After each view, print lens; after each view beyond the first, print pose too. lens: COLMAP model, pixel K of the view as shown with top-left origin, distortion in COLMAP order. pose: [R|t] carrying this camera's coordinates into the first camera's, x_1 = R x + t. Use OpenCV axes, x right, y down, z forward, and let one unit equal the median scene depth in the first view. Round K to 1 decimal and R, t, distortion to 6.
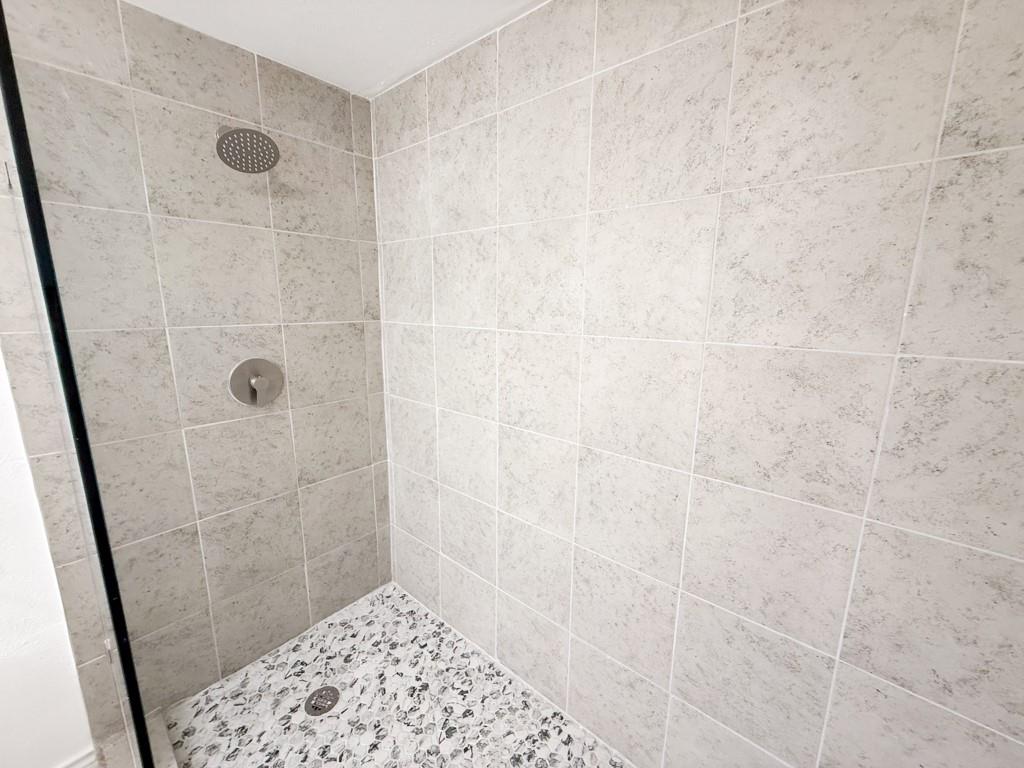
lens RADIAL K [[407.1, 0, 511.9], [0, 407.1, 382.7], [0, 0, 1]] dist [-0.000570, 0.000731]
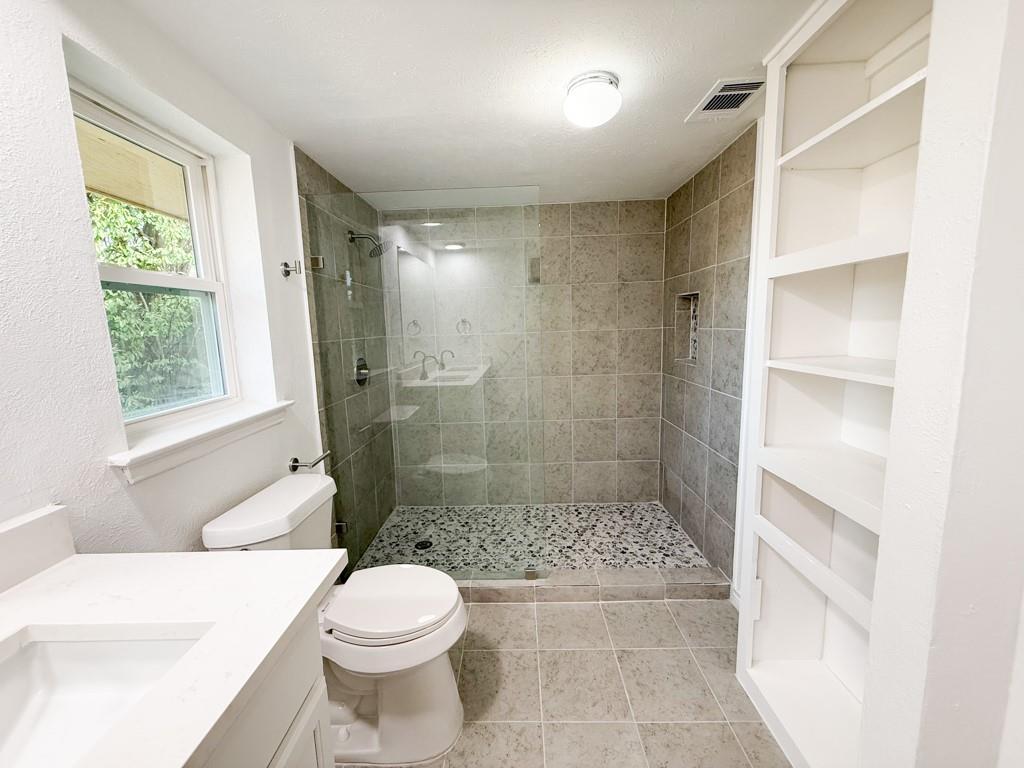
lens RADIAL K [[407.1, 0, 510.0], [0, 407.1, 383.0], [0, 0, 1]] dist [-0.000570, 0.000731]
pose [[0.771749, -0.120681, 0.624372, -1.308941], [0.160681, 0.986975, -0.007841, 0.169263], [-0.615293, 0.106376, 0.781088, -0.761832]]
